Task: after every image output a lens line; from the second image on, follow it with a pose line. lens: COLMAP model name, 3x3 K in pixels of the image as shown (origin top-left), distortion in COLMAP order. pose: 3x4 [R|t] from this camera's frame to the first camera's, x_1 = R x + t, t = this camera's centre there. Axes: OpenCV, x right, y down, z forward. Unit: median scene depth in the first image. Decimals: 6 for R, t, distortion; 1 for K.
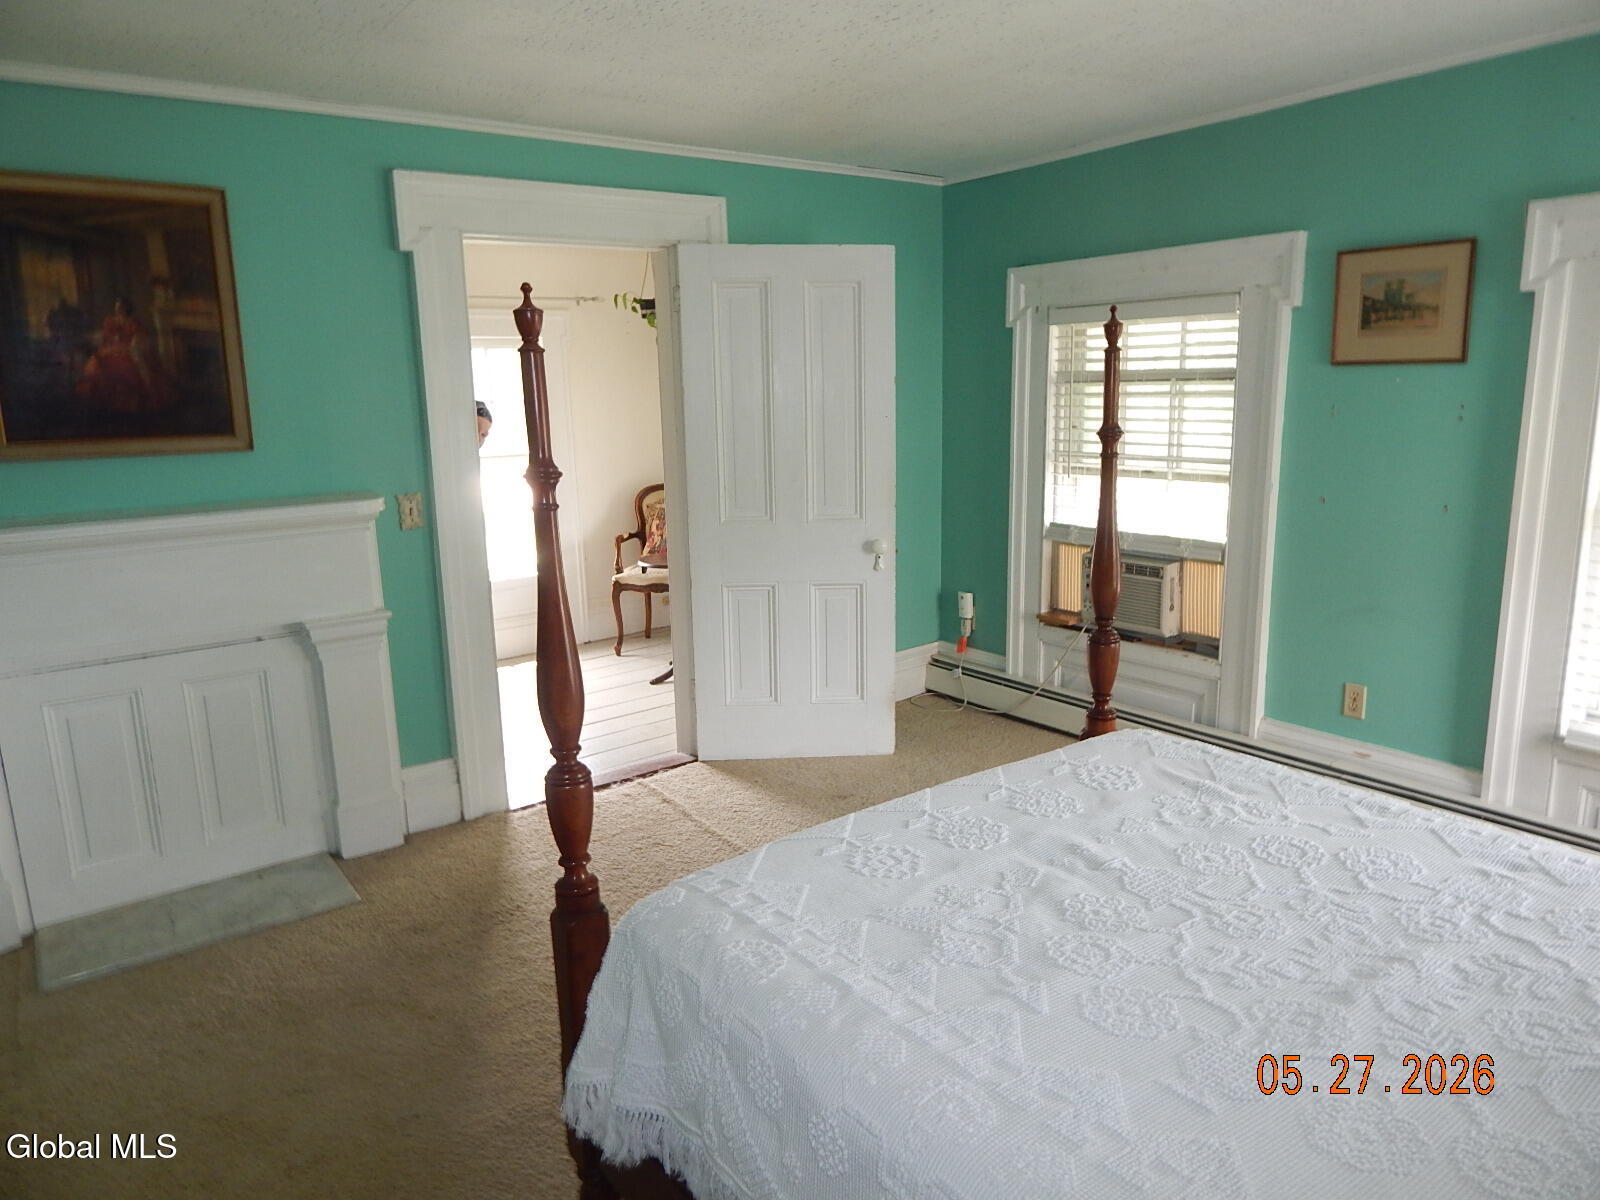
lens RADIAL K [[1047.1, 0, 800.8], [0, 1047.1, 595.7], [0, 0, 1]] dist [0.002910, -0.007484]
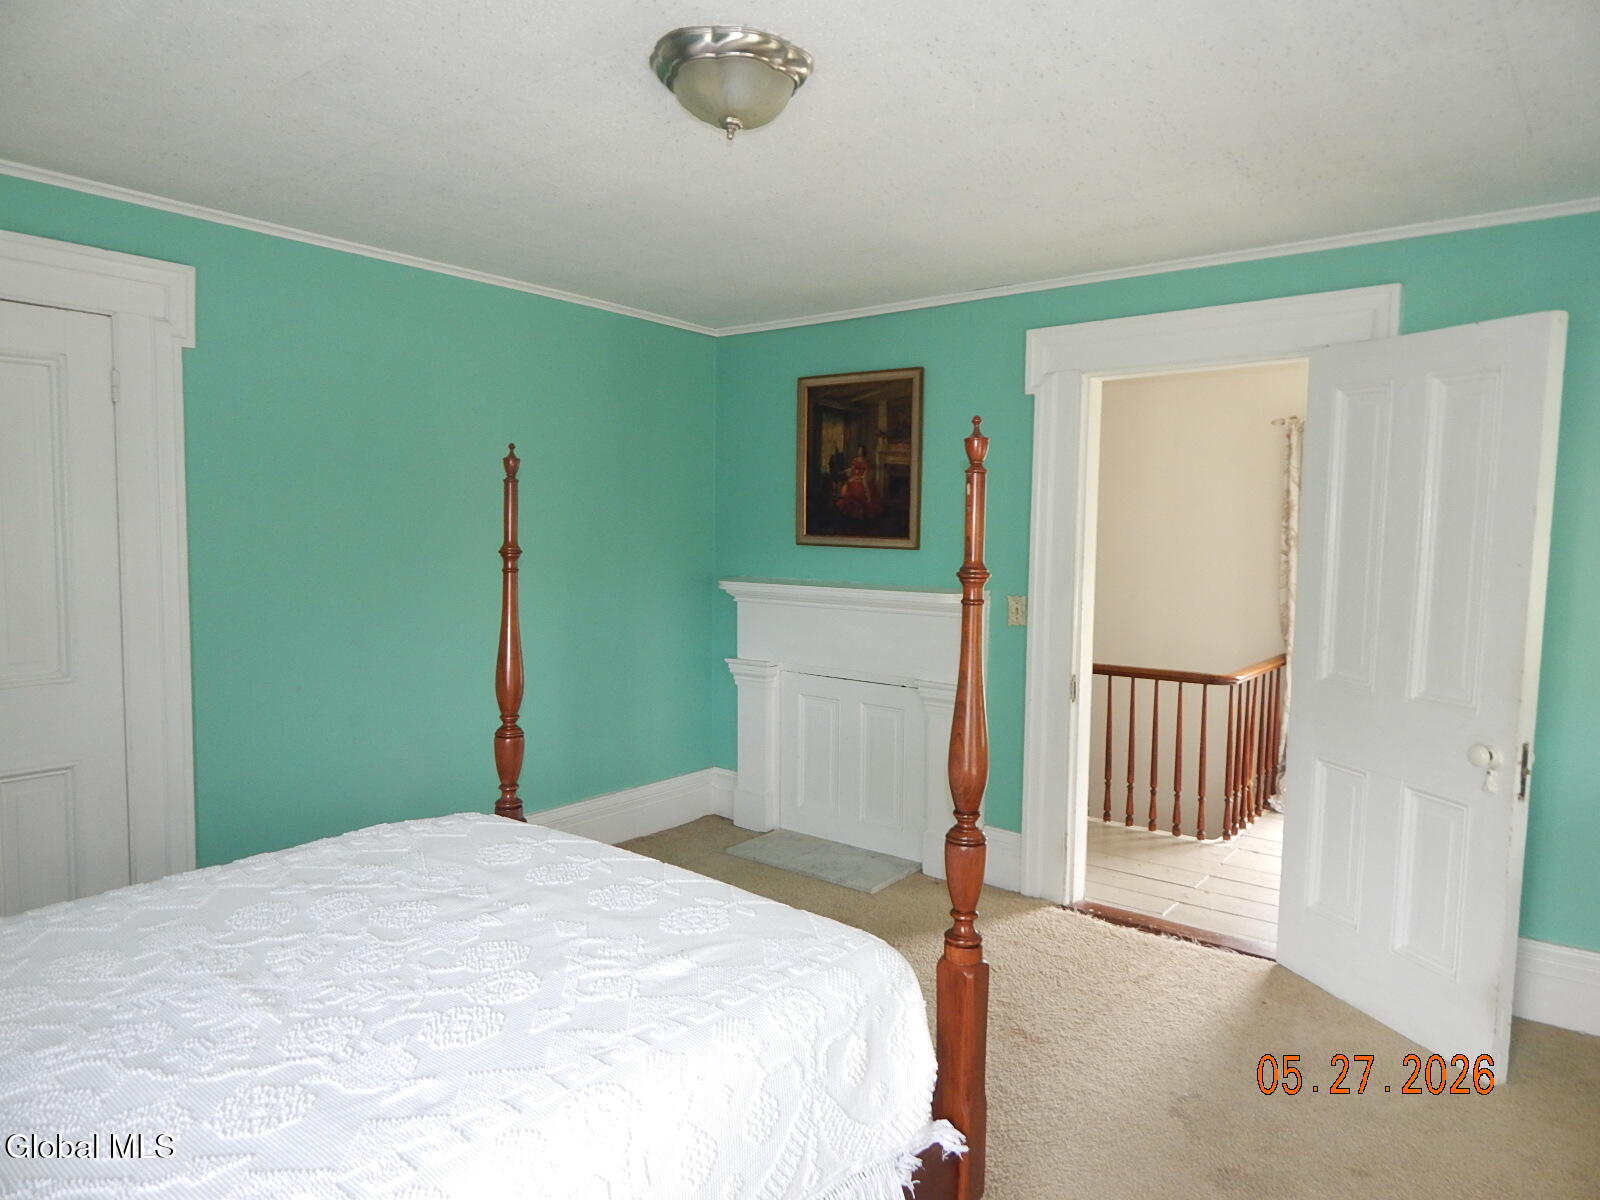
lens RADIAL K [[1047.1, 0, 807.7], [0, 1047.1, 609.7], [0, 0, 1]] dist [0.002910, -0.007484]
pose [[0.249491, 0.112204, -0.961855, 0.820040], [-0.209432, 0.976009, 0.059532, -0.121414], [0.945459, 0.186590, 0.267005, 0.544846]]
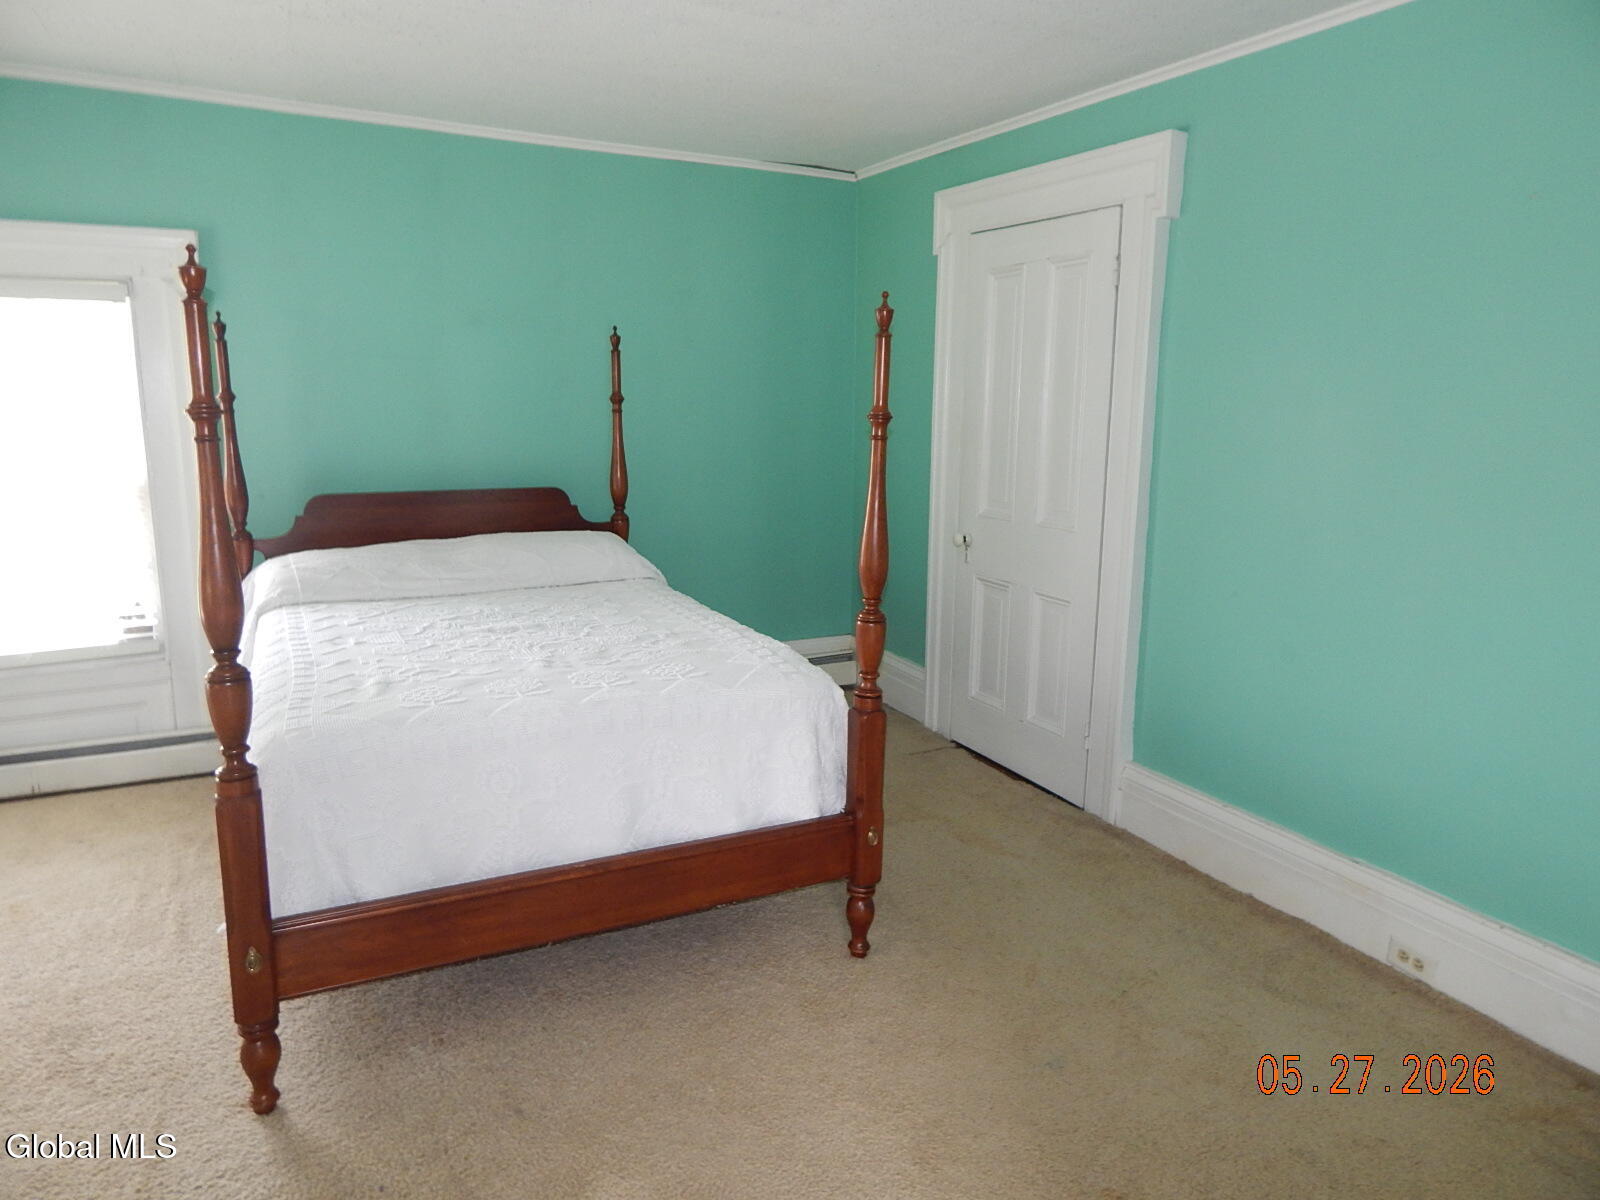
lens RADIAL K [[1047.1, 0, 797.2], [0, 1047.1, 598.1], [0, 0, 1]] dist [0.002910, -0.007484]
pose [[-0.982797, -0.022449, 0.183320, -0.220487], [0.047963, 0.927508, 0.370714, -0.237269], [-0.178353, 0.373130, -0.910475, 1.344411]]
